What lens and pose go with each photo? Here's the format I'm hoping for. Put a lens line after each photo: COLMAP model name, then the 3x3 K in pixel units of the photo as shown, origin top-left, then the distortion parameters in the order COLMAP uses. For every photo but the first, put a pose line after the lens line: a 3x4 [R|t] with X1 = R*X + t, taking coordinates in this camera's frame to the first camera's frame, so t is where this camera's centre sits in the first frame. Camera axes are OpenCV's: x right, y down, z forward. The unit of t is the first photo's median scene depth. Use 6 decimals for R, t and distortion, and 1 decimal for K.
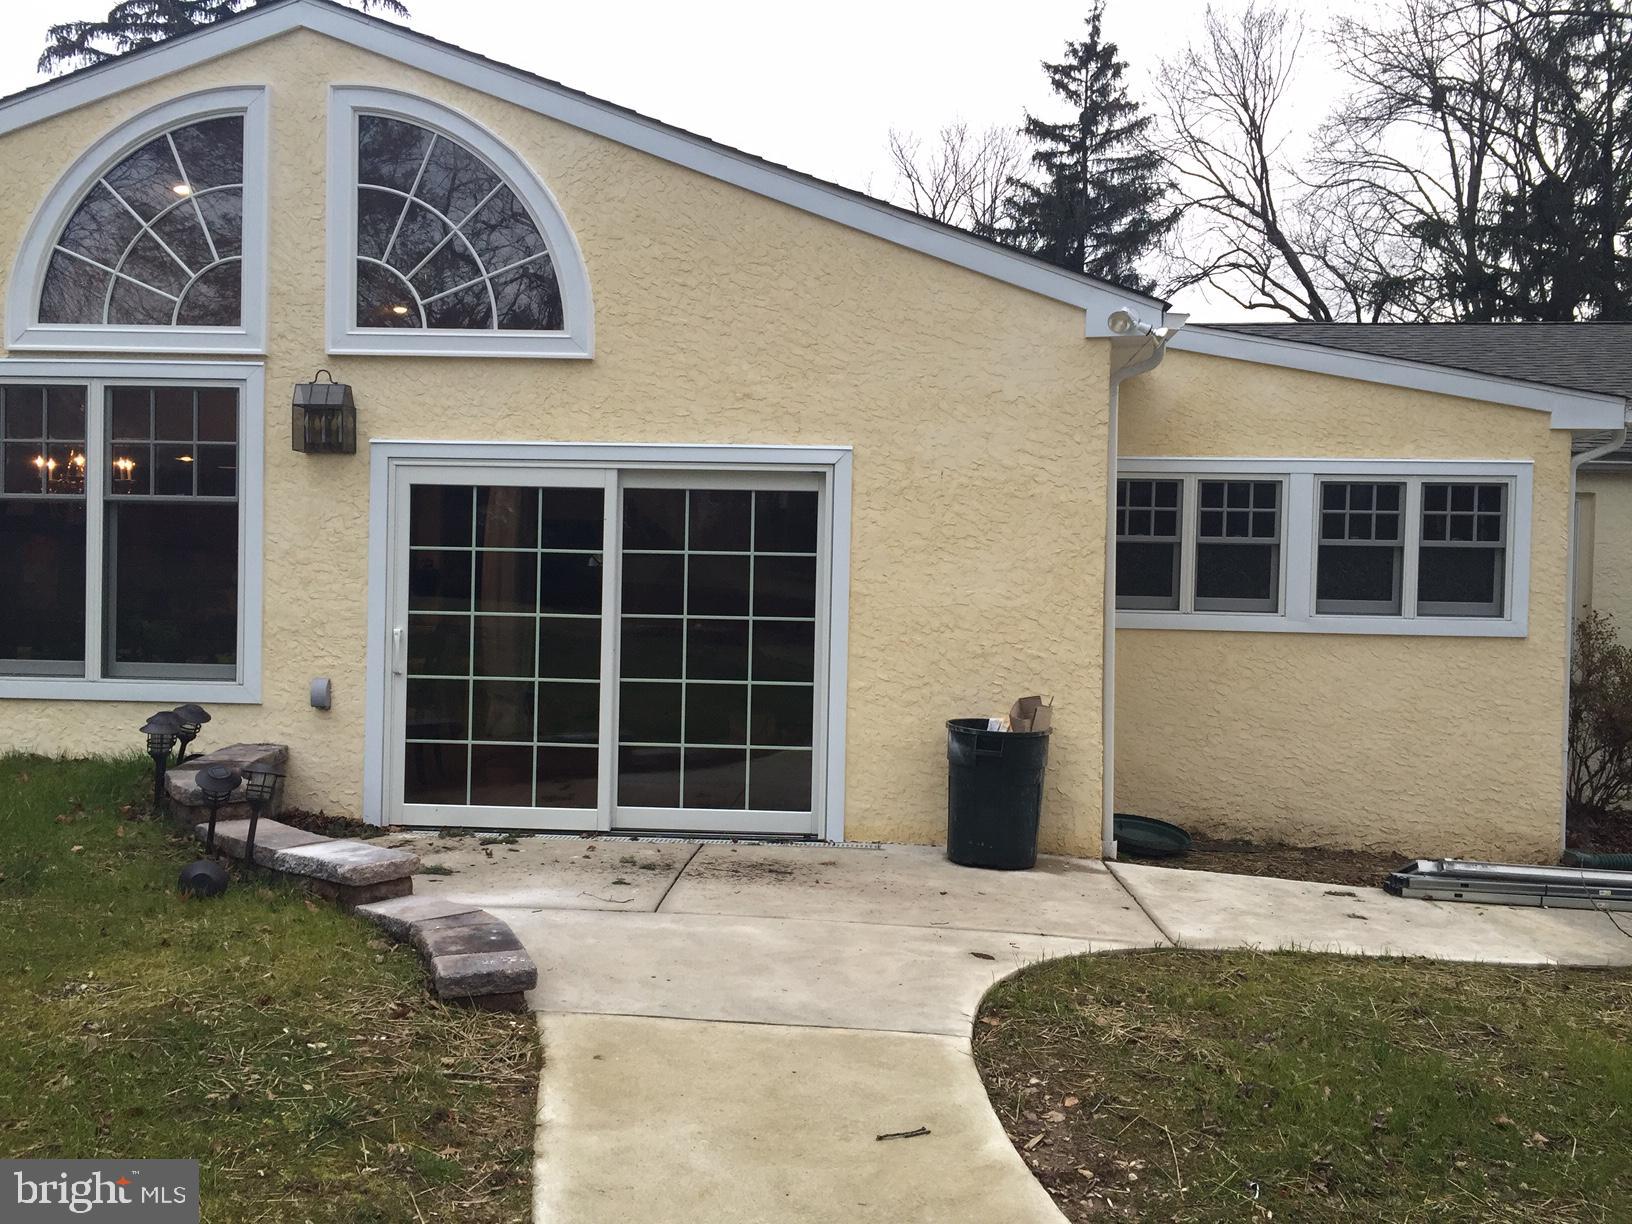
lens RADIAL K [[1396.0, 0, 816.0], [0, 1396.0, 612.0], [0, 0, 1]] dist [0.059336, -0.076484]
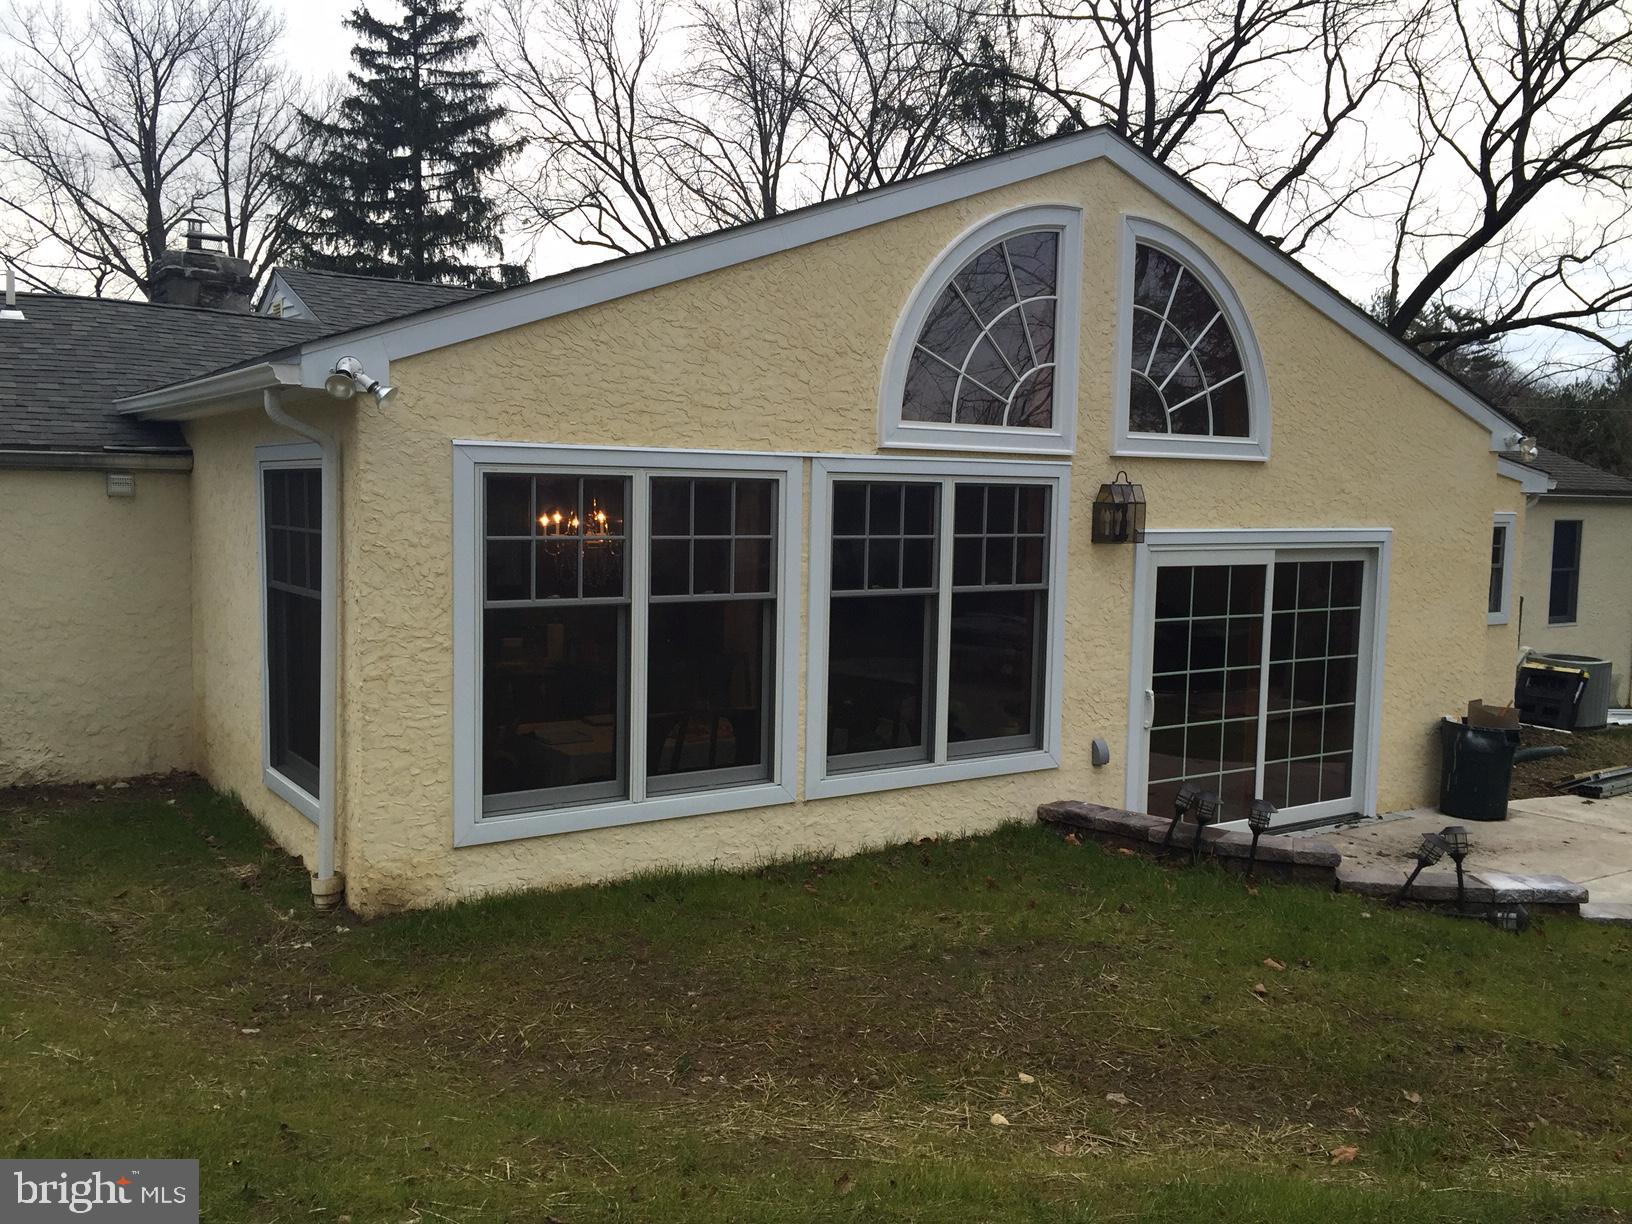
lens RADIAL K [[1401.2, 0, 811.3], [0, 1401.2, 614.9], [0, 0, 1]] dist [0.086513, -0.118654]
pose [[0.795560, -0.059828, 0.602913, -1.226648], [0.011555, 0.996430, 0.083630, -0.152485], [-0.605764, -0.059566, 0.793411, 0.239357]]
